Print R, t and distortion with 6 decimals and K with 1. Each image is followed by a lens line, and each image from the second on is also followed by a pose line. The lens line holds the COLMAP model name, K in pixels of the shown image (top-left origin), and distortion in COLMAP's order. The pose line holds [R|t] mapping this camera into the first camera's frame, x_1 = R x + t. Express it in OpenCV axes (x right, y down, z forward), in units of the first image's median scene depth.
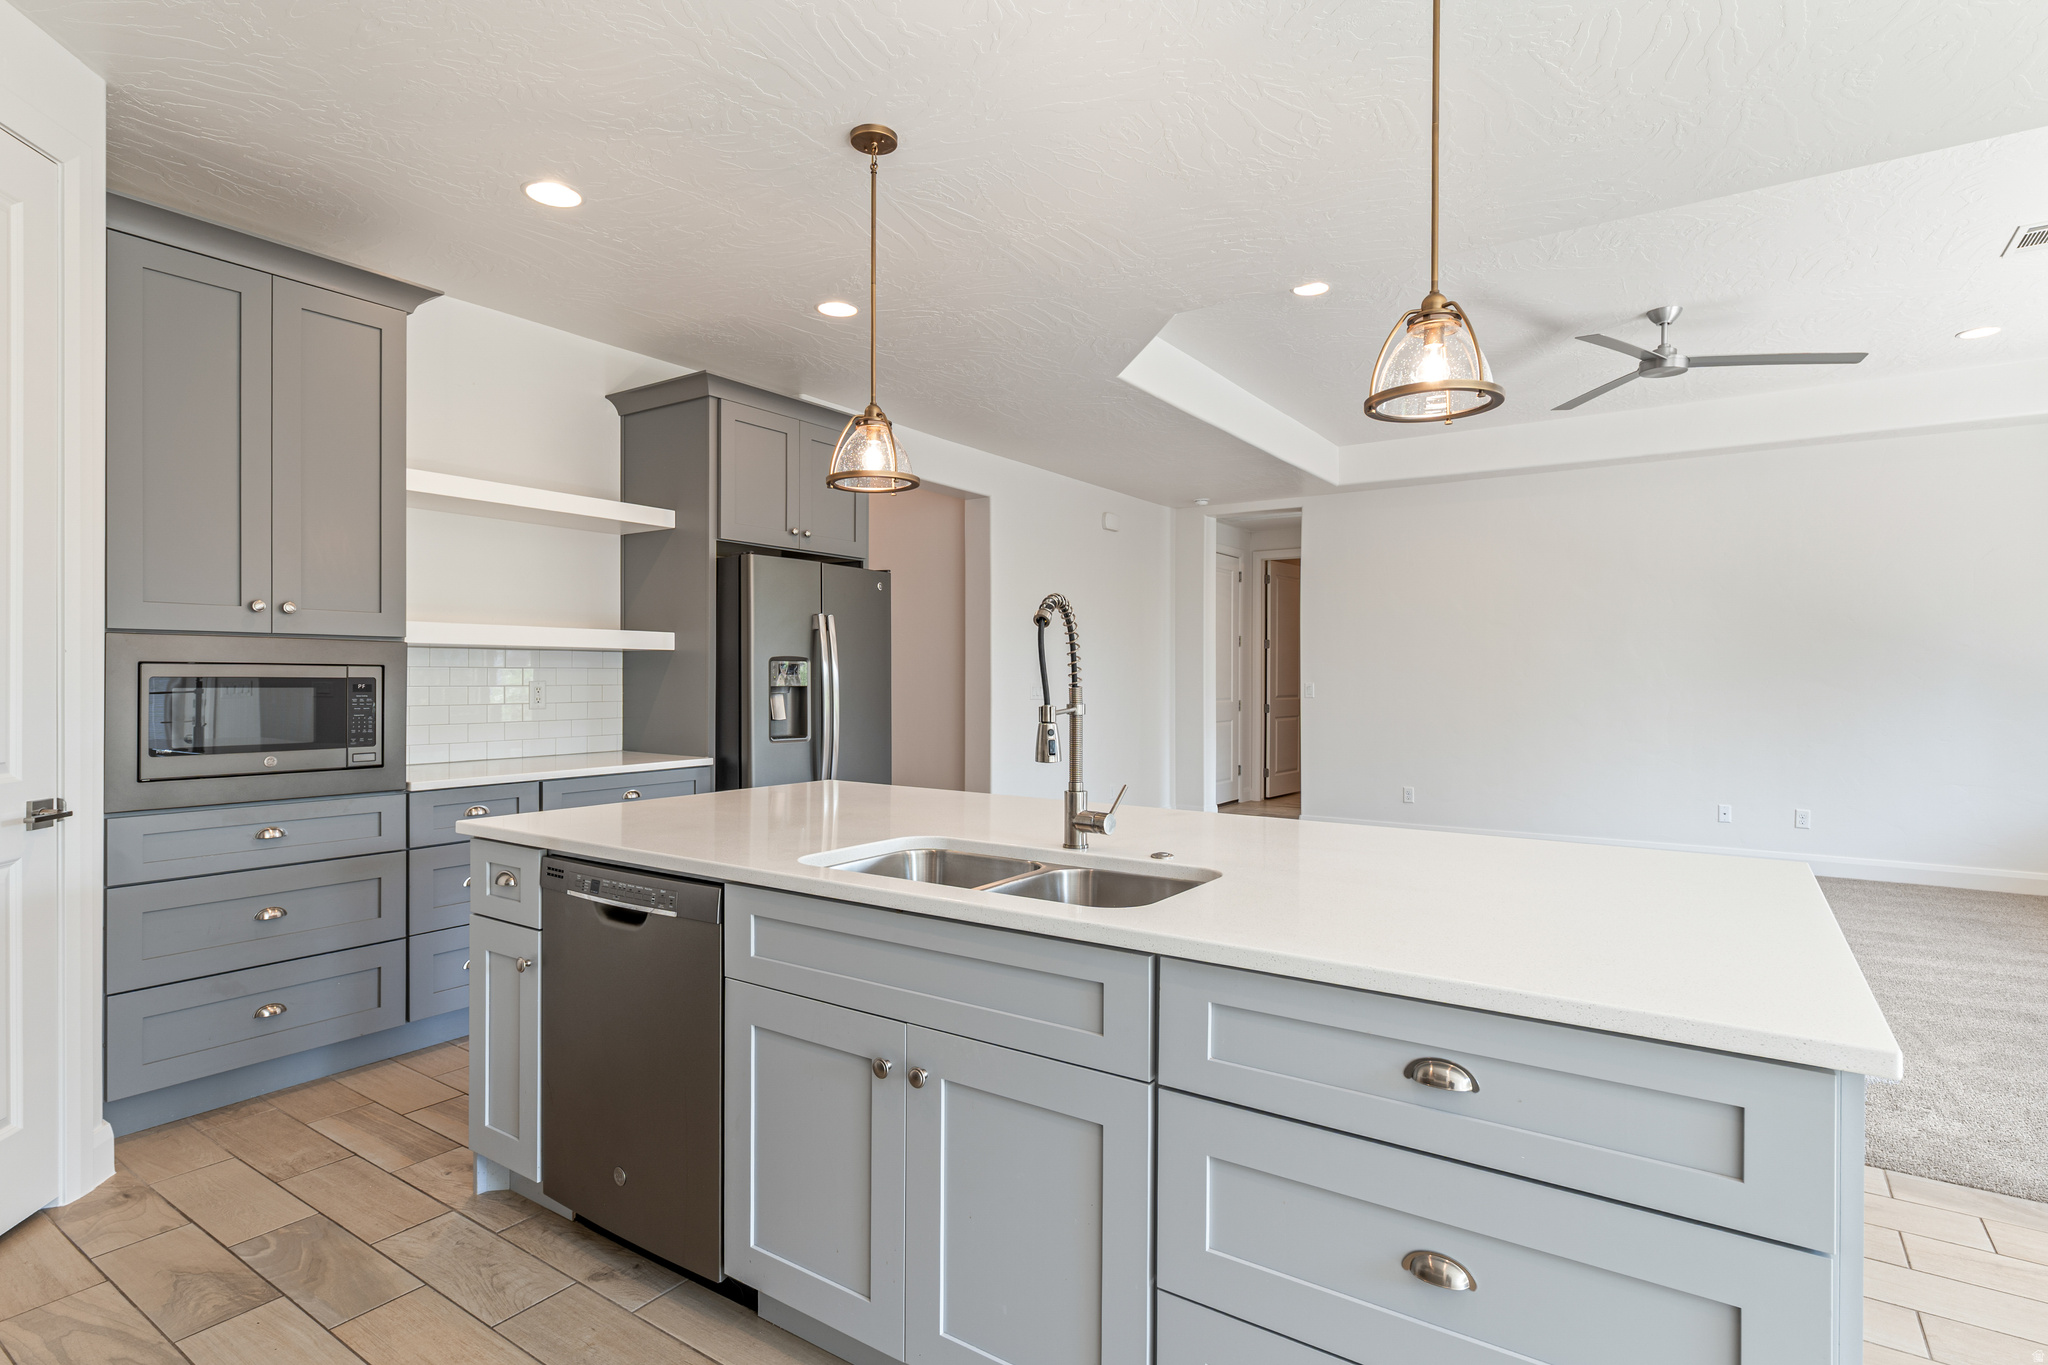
lens RADIAL K [[1028.1, 0, 1031.9], [0, 1028.1, 679.0], [0, 0, 1]] dist [0.001644, 0.000345]
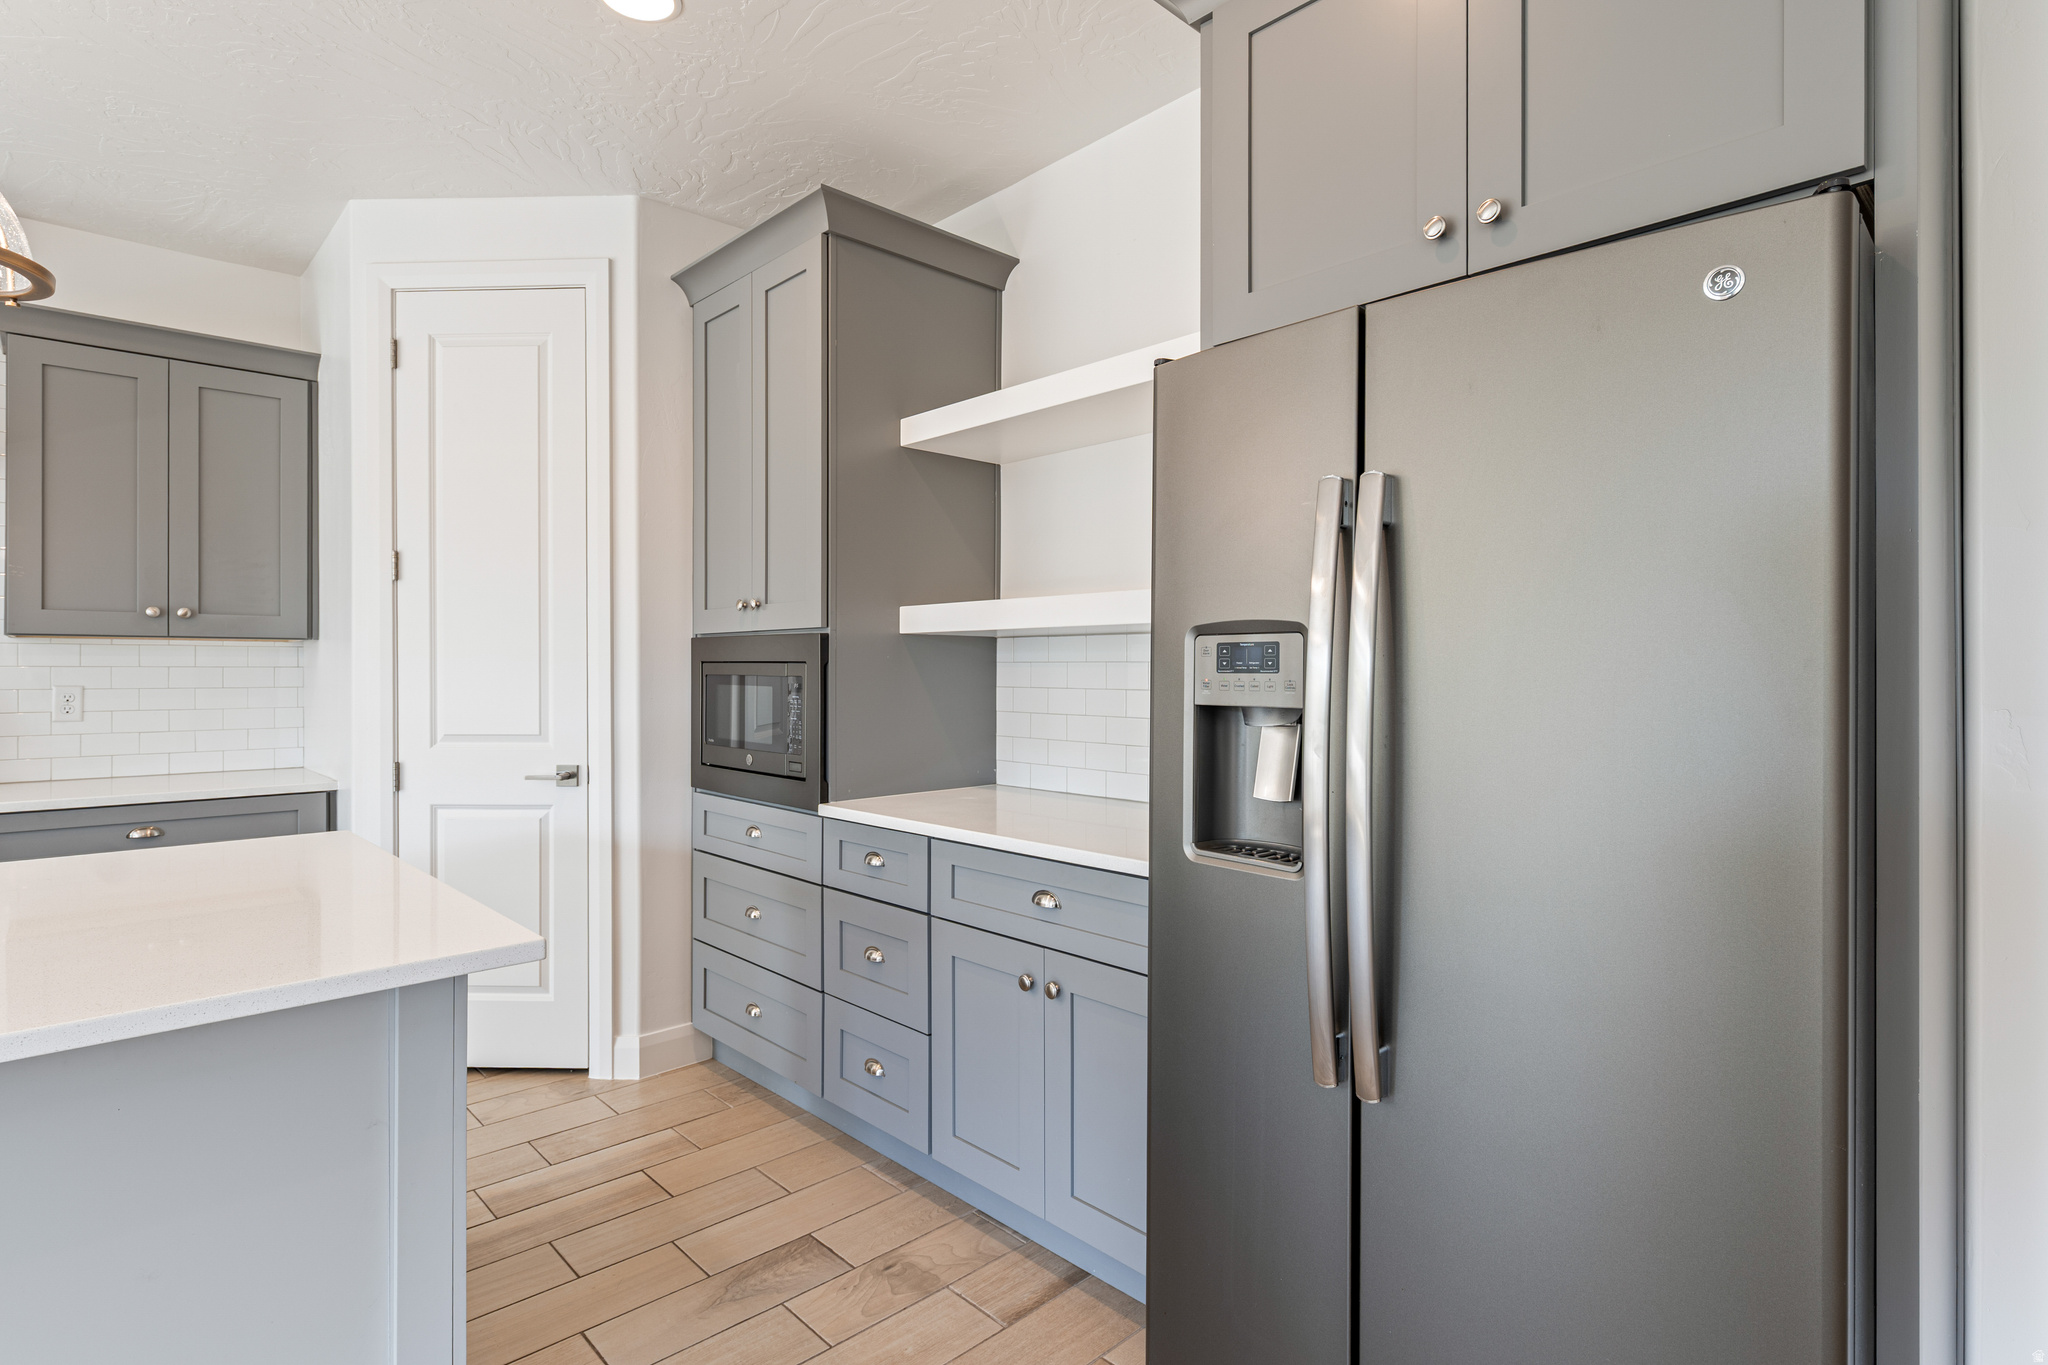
lens RADIAL K [[1023.2, 0, 1024.9], [0, 1023.2, 668.5], [0, 0, 1]] dist [-0.002084, 0.000086]
pose [[-0.216966, -0.003376, -0.976173, 0.174831], [-0.003596, 0.999990, -0.002659, -0.006593], [0.976173, 0.002934, -0.216976, 1.499335]]
